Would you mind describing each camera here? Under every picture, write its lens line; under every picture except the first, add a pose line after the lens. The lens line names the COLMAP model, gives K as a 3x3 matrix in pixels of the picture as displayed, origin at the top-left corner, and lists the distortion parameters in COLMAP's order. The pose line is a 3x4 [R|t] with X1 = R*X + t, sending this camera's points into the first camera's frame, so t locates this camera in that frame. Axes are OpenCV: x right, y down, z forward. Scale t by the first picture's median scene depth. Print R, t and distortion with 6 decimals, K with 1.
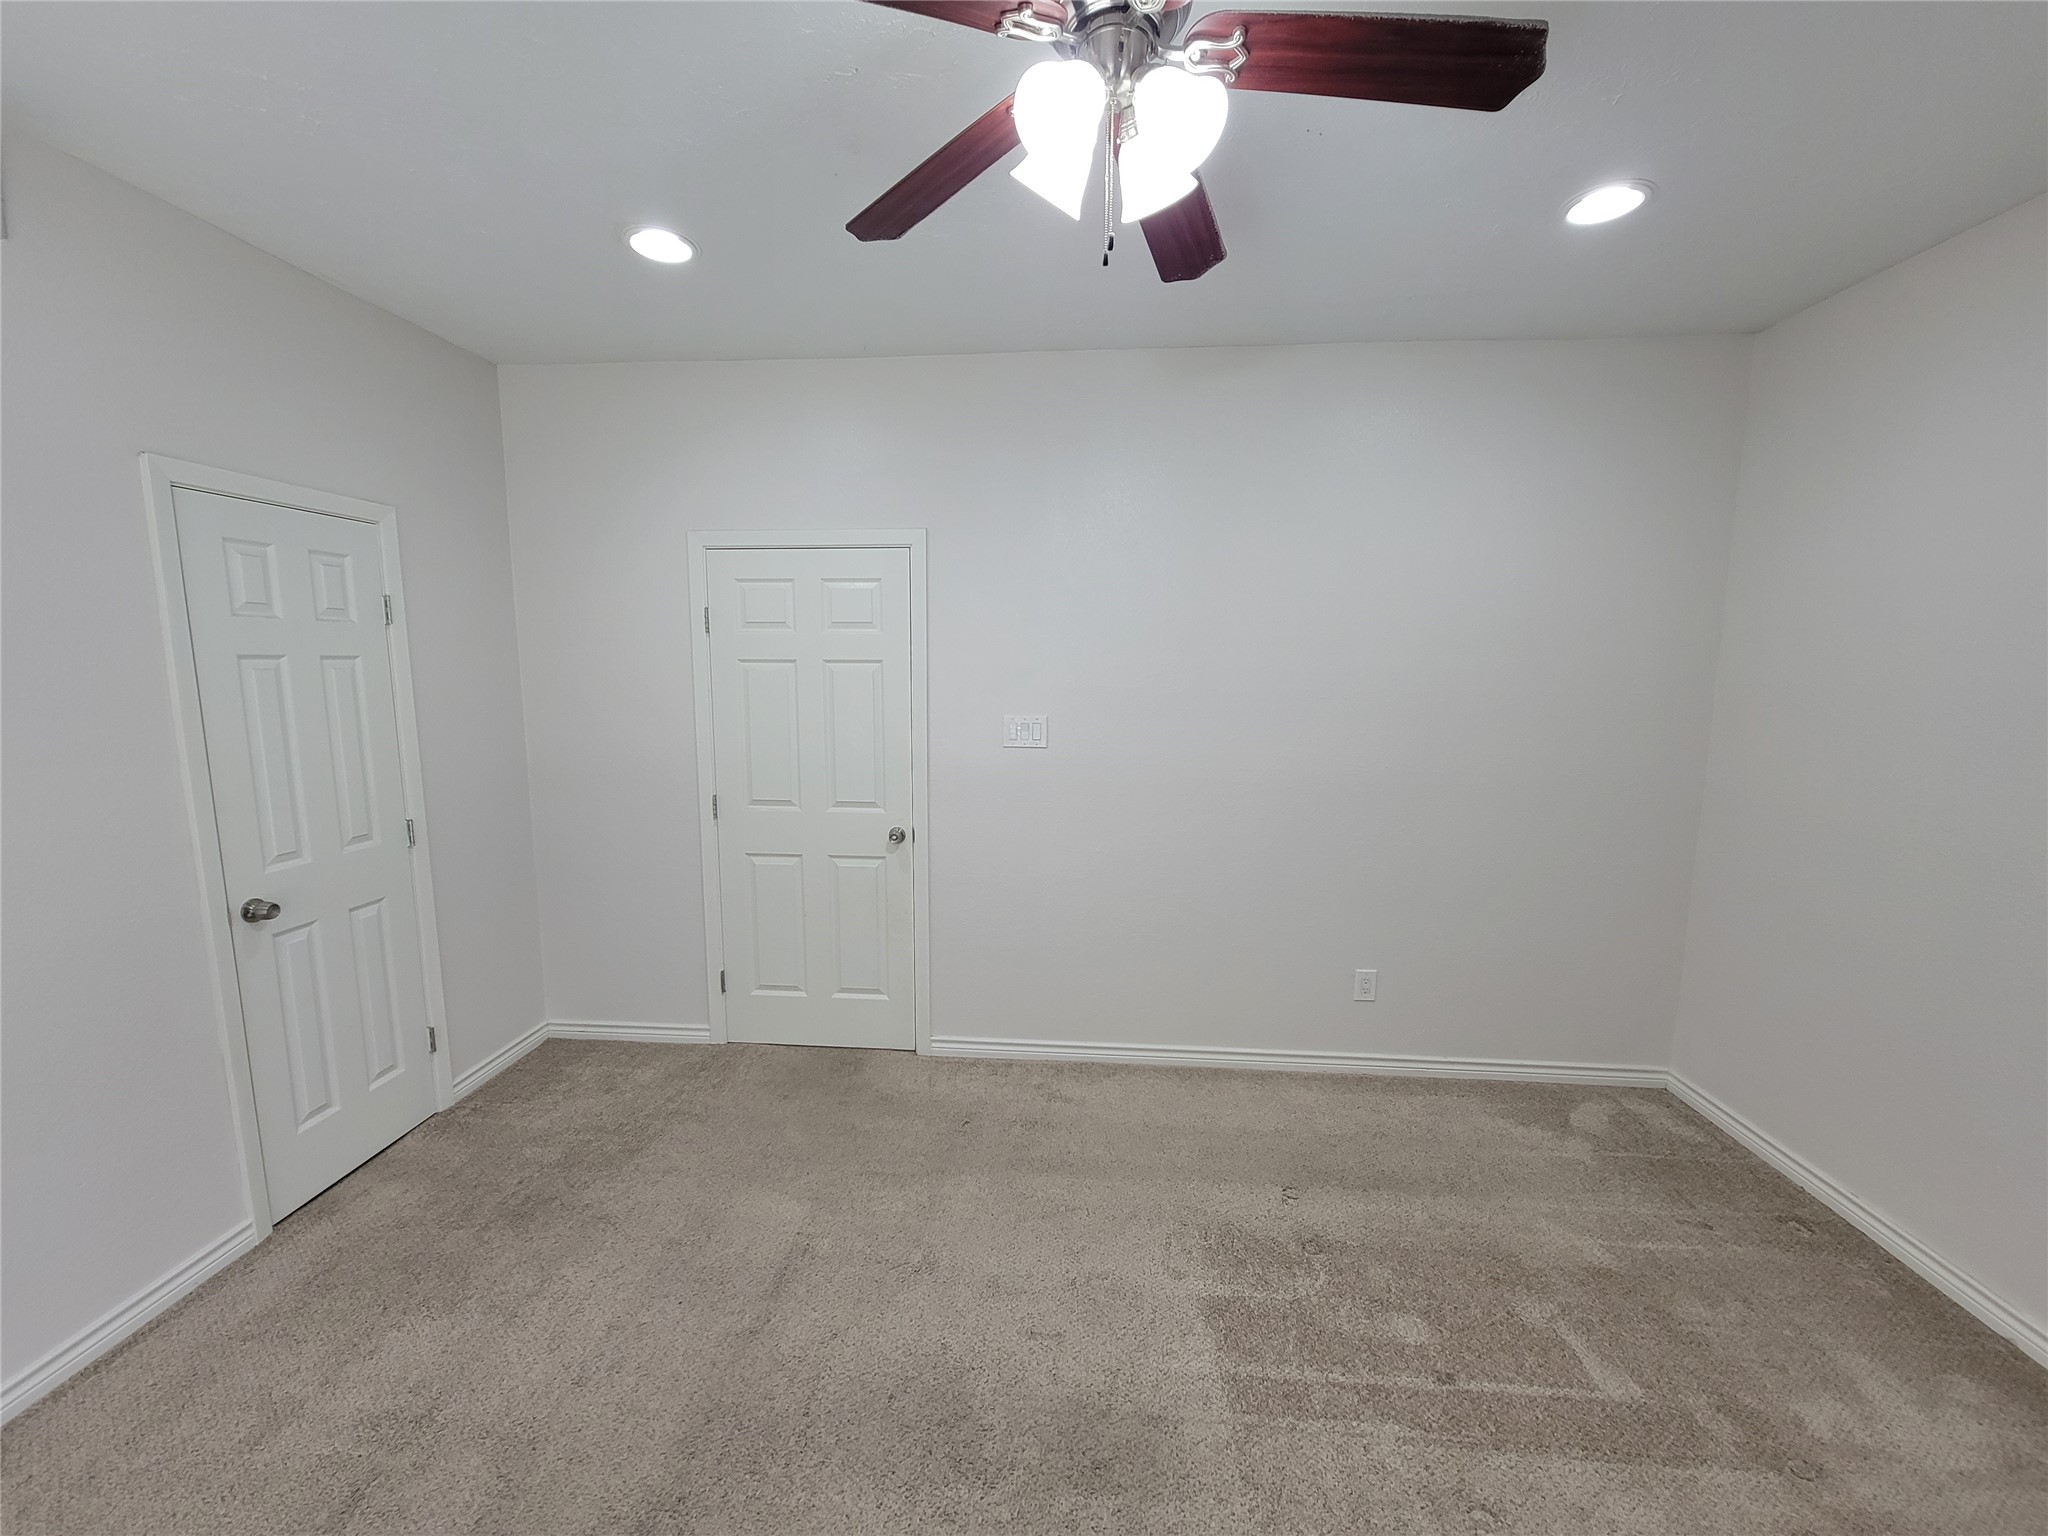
lens RADIAL K [[831.6, 0, 1019.4], [0, 831.6, 778.9], [0, 0, 1]] dist [-0.002611, -0.000332]
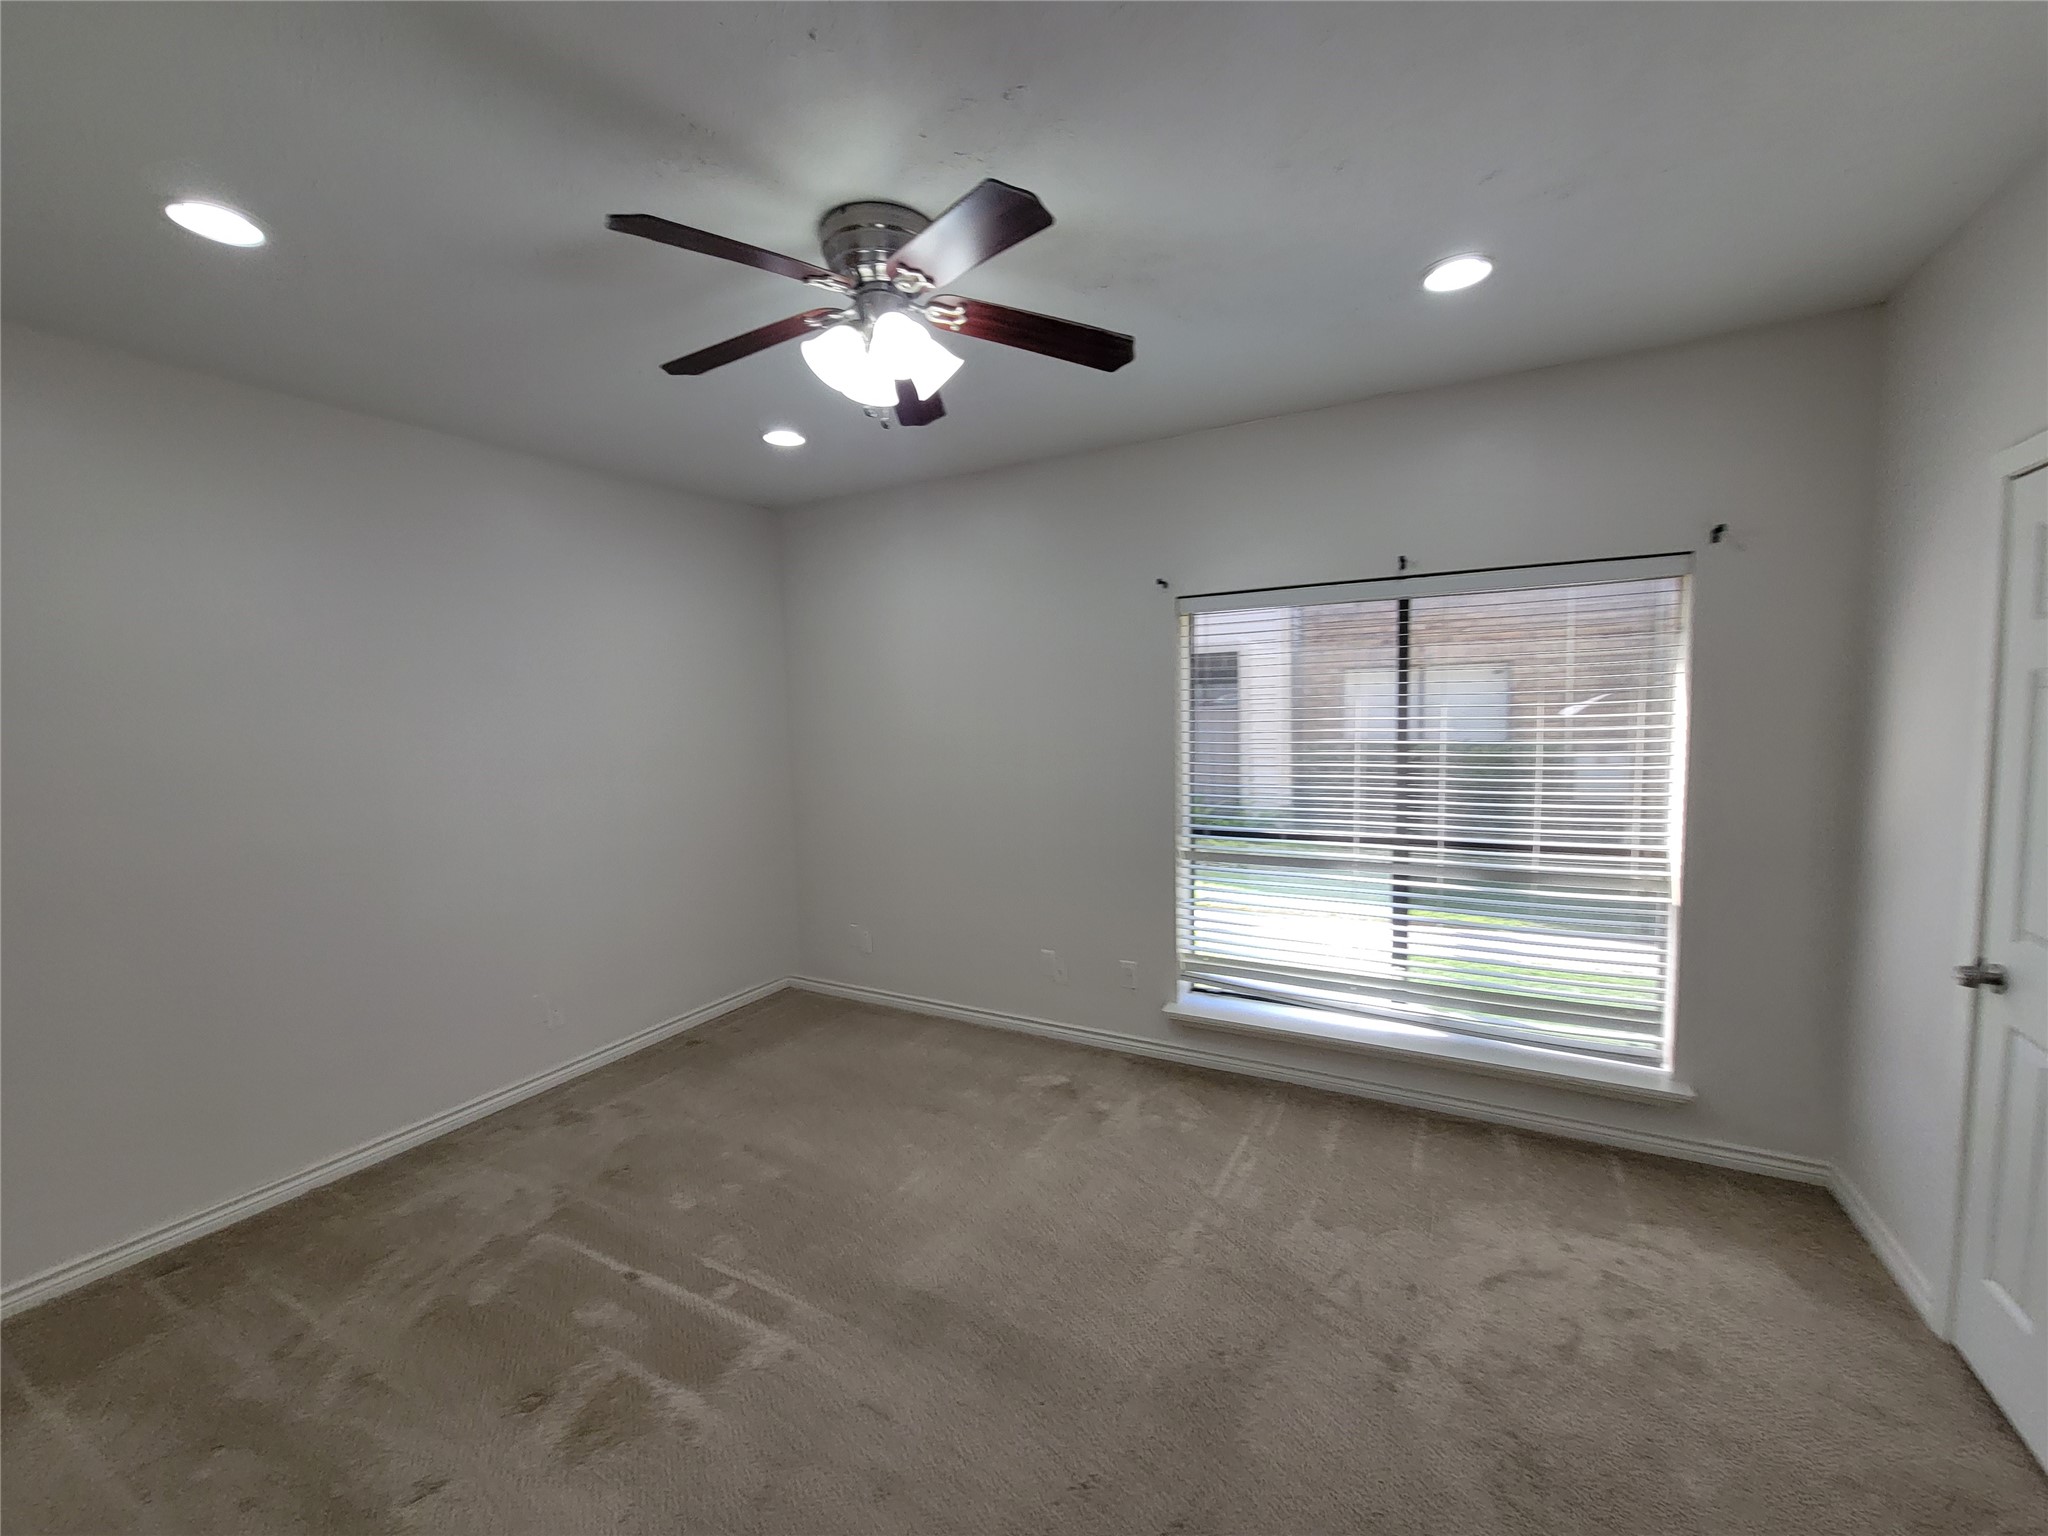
lens RADIAL K [[831.6, 0, 1019.4], [0, 831.6, 778.9], [0, 0, 1]] dist [-0.002611, -0.000332]
pose [[-0.910855, -0.013924, 0.412490, -0.342414], [0.078333, 0.975432, 0.205902, -0.147310], [-0.405224, 0.219859, -0.887387, 1.109861]]
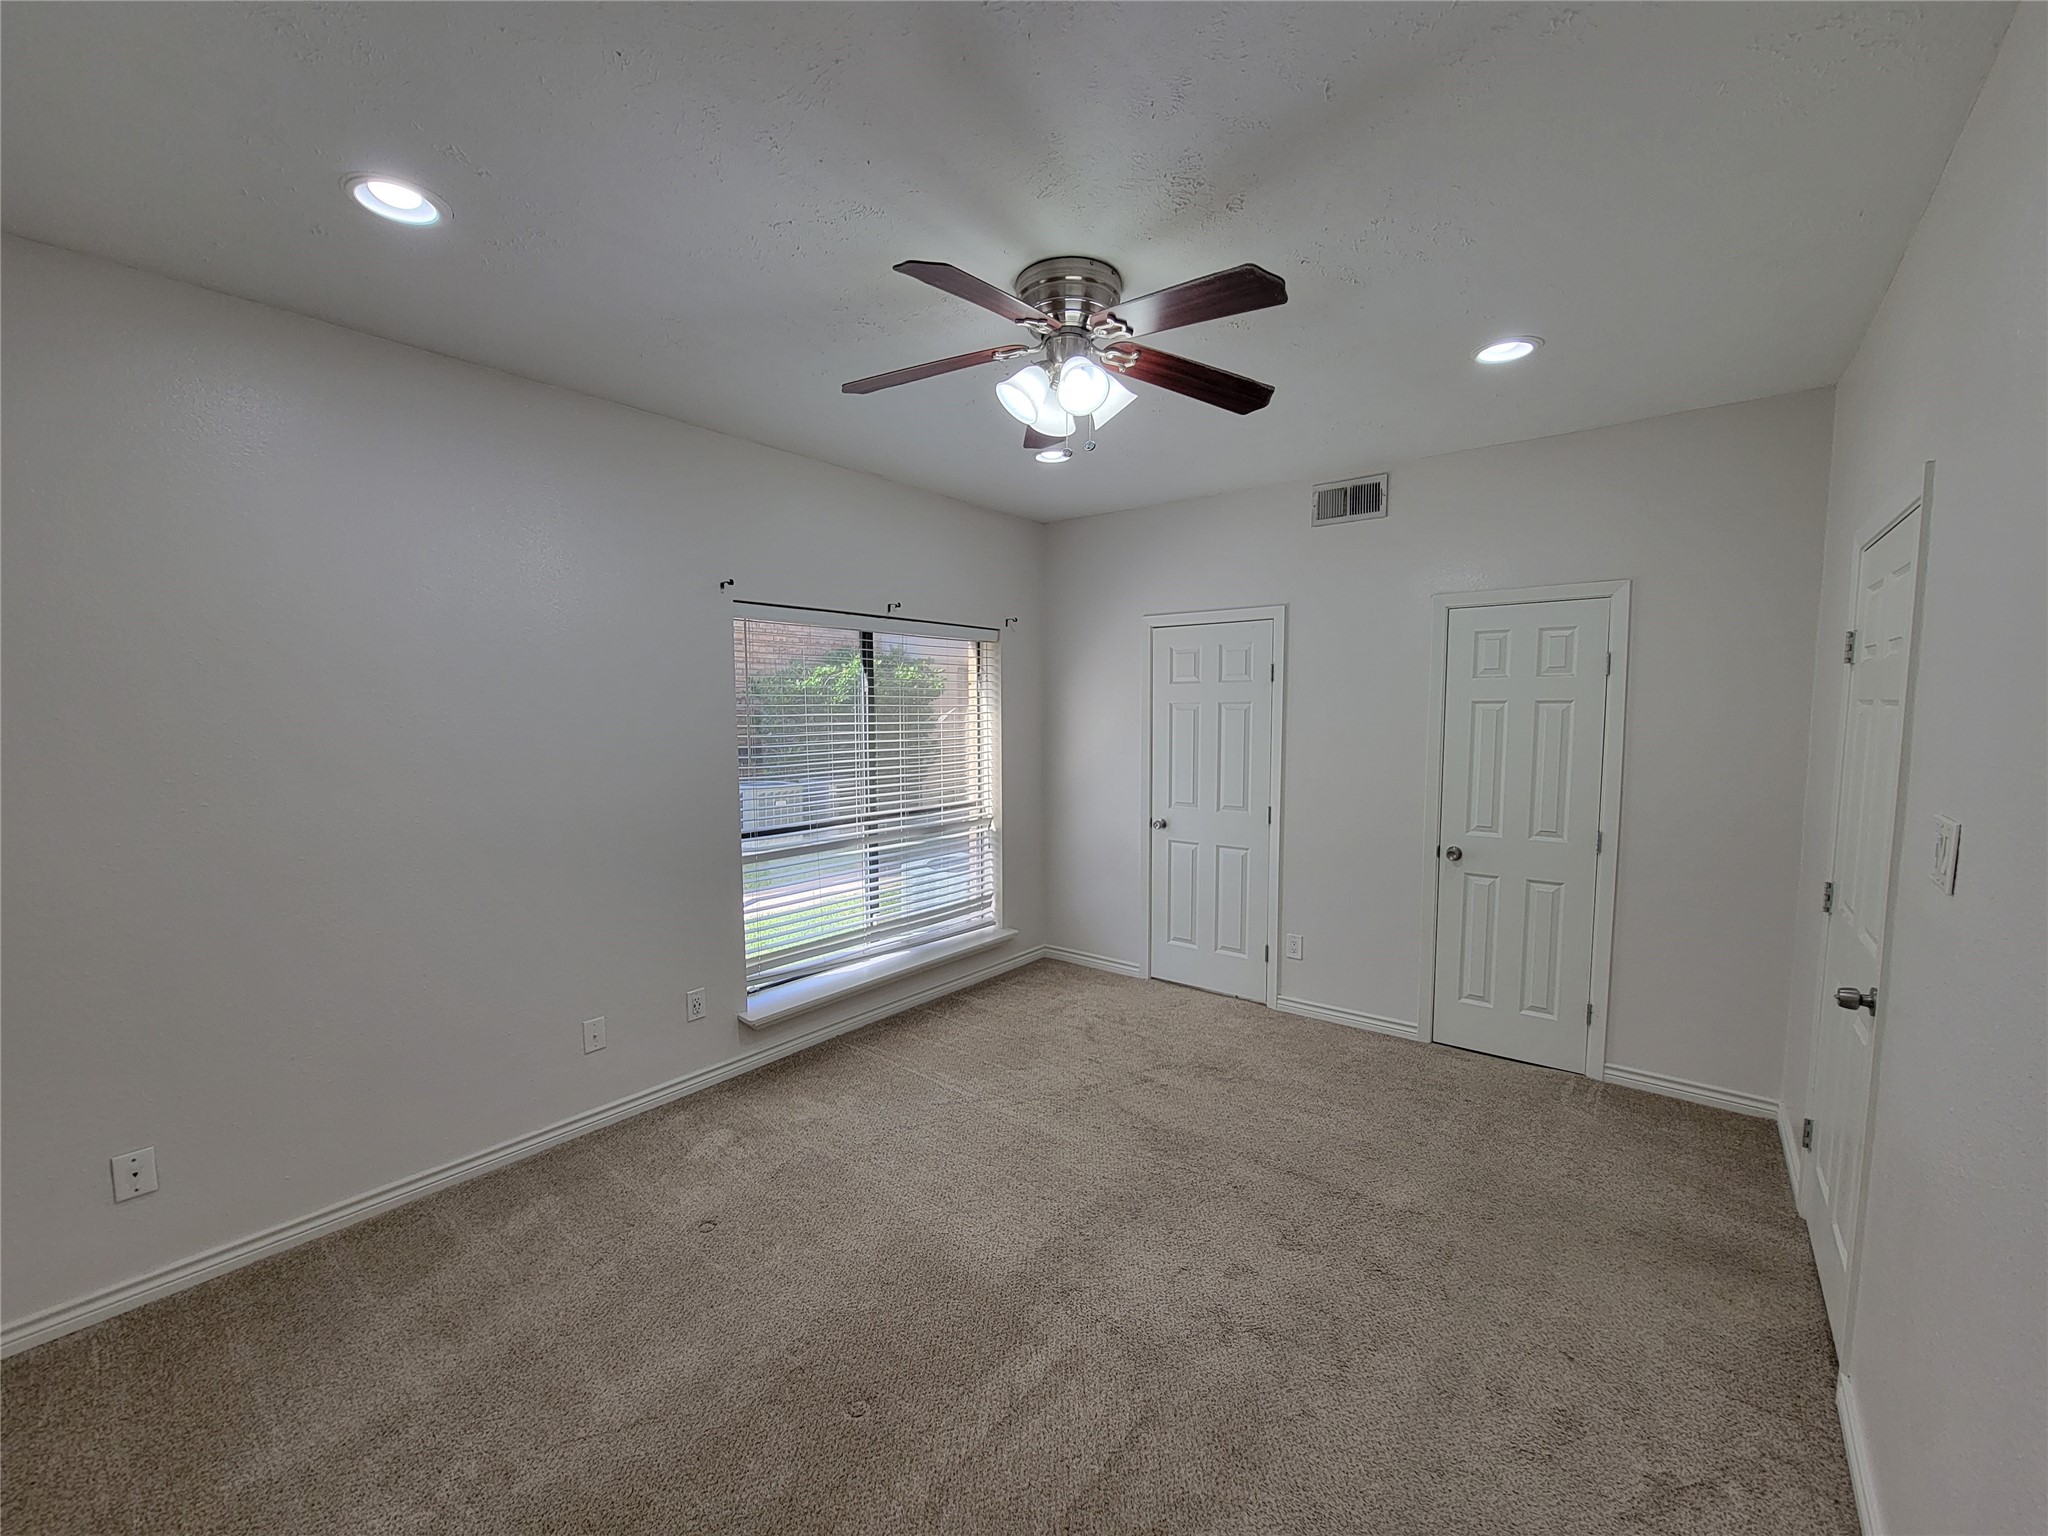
lens RADIAL K [[836.9, 0, 1018.3], [0, 836.9, 778.8], [0, 0, 1]] dist [-0.002762, -0.000079]
pose [[-0.557433, 0.069461, -0.827311, 0.744903], [-0.113469, 0.980769, 0.158799, -0.122961], [0.822431, 0.182394, -0.538831, 0.911147]]
